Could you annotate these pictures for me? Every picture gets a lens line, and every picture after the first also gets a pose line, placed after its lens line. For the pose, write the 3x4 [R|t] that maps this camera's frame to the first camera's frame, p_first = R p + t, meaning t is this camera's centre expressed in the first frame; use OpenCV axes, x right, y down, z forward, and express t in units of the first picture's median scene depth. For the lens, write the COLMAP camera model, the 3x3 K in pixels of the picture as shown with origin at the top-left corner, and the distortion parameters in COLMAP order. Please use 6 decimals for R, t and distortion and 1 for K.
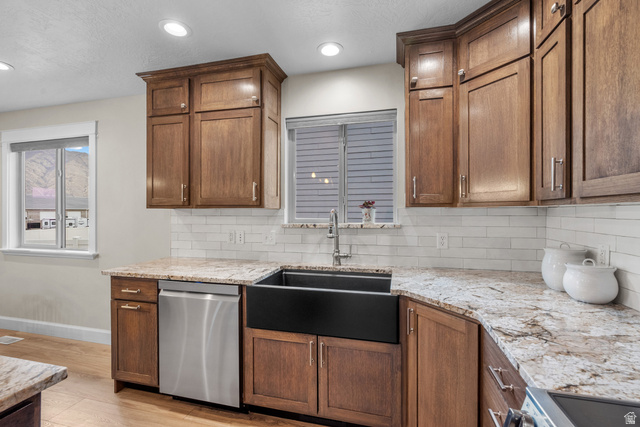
lens RADIAL K [[290.4, 0, 319.7], [0, 290.4, 208.1], [0, 0, 1]] dist [-0.000889, 0.000311]
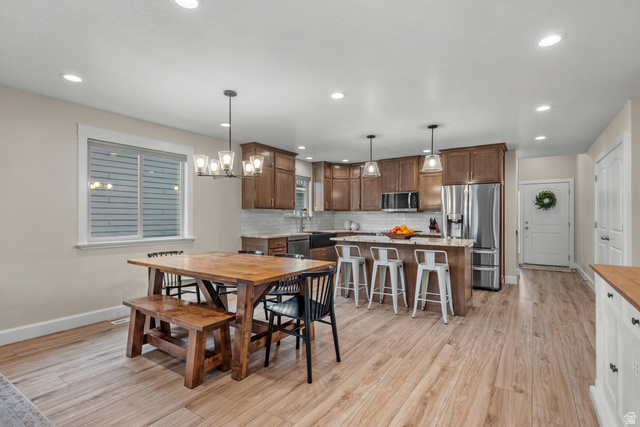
lens RADIAL K [[316.1, 0, 317.5], [0, 316.1, 214.0], [0, 0, 1]] dist [0.014934, 0.000250]
pose [[0.341880, 0.019410, 0.939543, -2.034260], [0.007712, 0.999695, -0.023459, 0.079538], [-0.939712, 0.015266, 0.341626, -0.131256]]
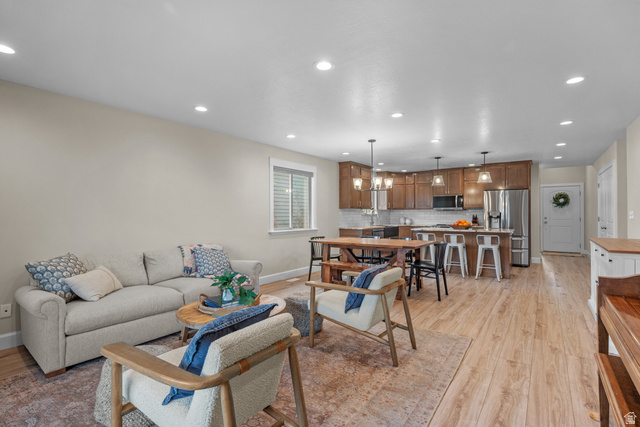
lens RADIAL K [[316.1, 0, 322.4], [0, 316.1, 210.6], [0, 0, 1]] dist [0.014934, 0.000250]
pose [[0.356897, 0.019662, 0.933937, -2.903000], [0.011802, 0.999604, -0.025554, 0.082810], [-0.934069, 0.020143, 0.356524, 0.135841]]
